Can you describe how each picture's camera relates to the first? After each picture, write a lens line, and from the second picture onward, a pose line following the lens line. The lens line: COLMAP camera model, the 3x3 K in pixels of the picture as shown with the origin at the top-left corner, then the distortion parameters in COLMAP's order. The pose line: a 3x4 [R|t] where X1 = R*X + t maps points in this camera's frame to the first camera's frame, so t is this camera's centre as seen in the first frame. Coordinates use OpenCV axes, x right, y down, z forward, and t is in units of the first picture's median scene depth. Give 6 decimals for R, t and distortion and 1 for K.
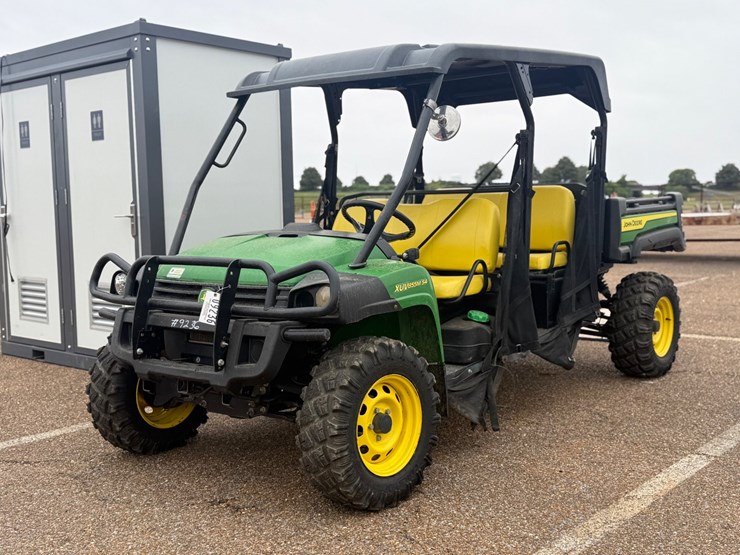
lens RADIAL K [[851.3, 0, 370.0], [0, 851.3, 277.5], [0, 0, 1]] dist [0.210136, -0.491464]
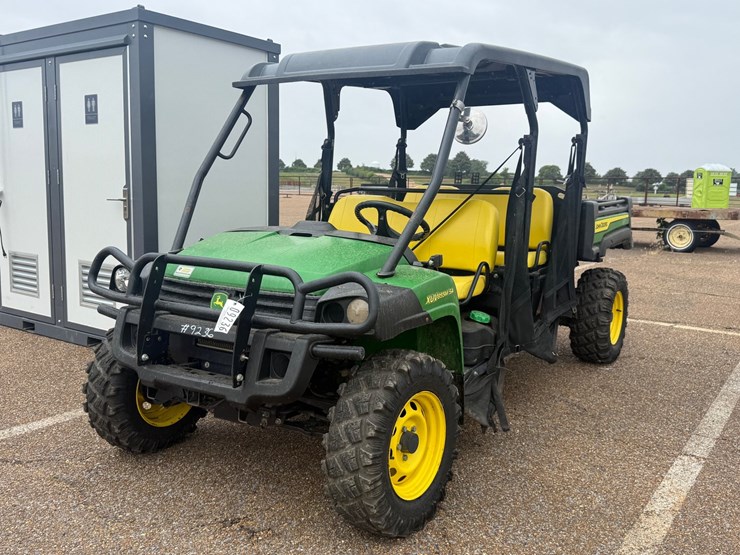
lens RADIAL K [[679.3, 0, 370.8], [0, 679.3, 271.1], [0, 0, 1]] dist [0.144774, -0.278535]
pose [[0.994753, 0.027176, 0.098627, -0.085765], [-0.031250, 0.998711, 0.039995, -0.038019], [-0.097413, -0.042867, 0.994320, 0.206300]]
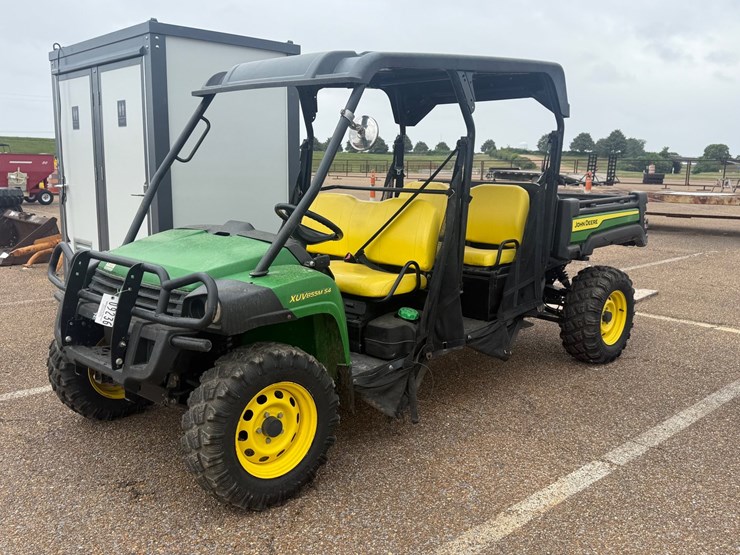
lens RADIAL K [[677.4, 0, 373.1], [0, 677.4, 280.0], [0, 0, 1]] dist [0.143918, -0.279925]
pose [[0.993003, 0.052431, -0.105811, 0.171095], [-0.043449, 0.995392, 0.085480, -0.067101], [0.109805, -0.080285, 0.990705, 0.162821]]
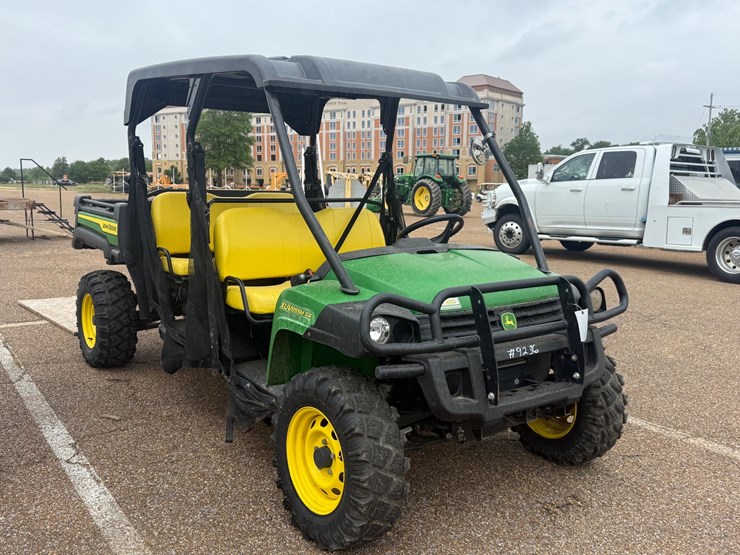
lens RADIAL K [[679.3, 0, 370.8], [0, 679.3, 271.1], [0, 0, 1]] dist [0.144774, -0.278535]
pose [[0.268617, -0.104434, 0.957569, -0.818394], [0.064653, 0.993818, 0.090251, -0.095630], [-0.961075, 0.037667, 0.273709, 0.790728]]
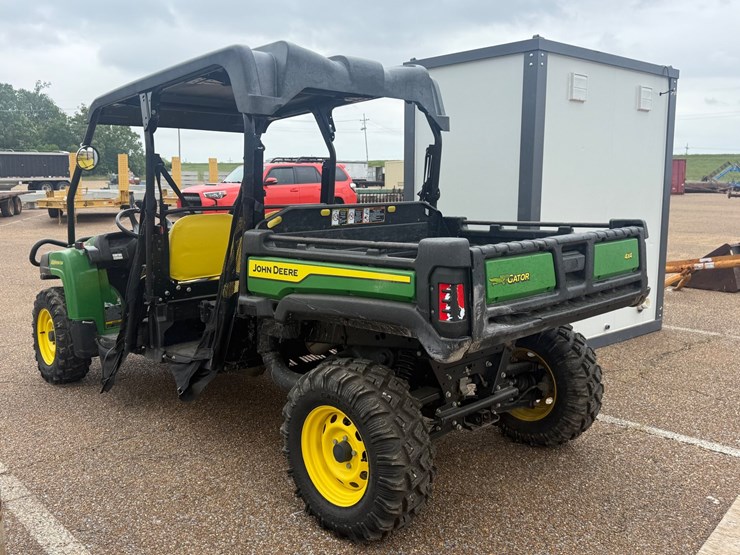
lens RADIAL K [[677.4, 0, 373.1], [0, 677.4, 280.0], [0, 0, 1]] dist [0.143918, -0.279925]
pose [[-0.124606, 0.164062, -0.978549, 1.037372], [-0.082365, 0.981121, 0.174981, -0.196133], [0.988782, 0.102401, -0.108740, 1.428501]]
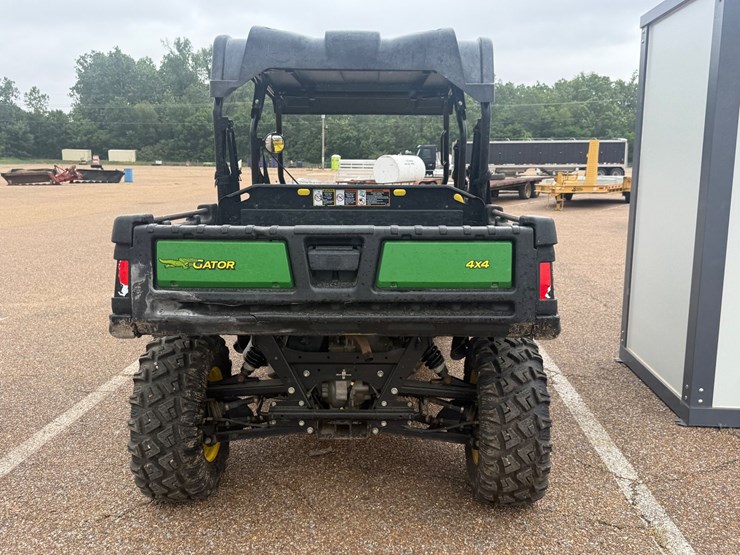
lens RADIAL K [[677.4, 0, 373.1], [0, 677.4, 280.0], [0, 0, 1]] dist [0.143918, -0.279925]
pose [[-0.798429, 0.113525, -0.591290, 0.671088], [-0.043951, 0.968454, 0.245287, -0.229517], [0.600483, 0.221832, -0.768252, 1.965137]]
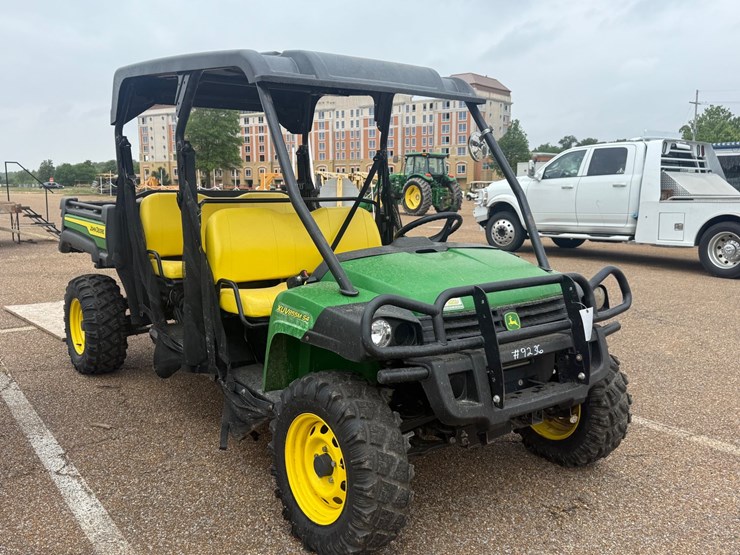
lens RADIAL K [[679.9, 0, 374.6], [0, 679.9, 272.1], [0, 0, 1]] dist [0.134295, -0.243758]
pose [[0.248863, -0.109869, 0.962287, -0.801181], [0.076652, 0.992663, 0.093514, -0.095189], [-0.965501, 0.050489, 0.255459, 0.803497]]
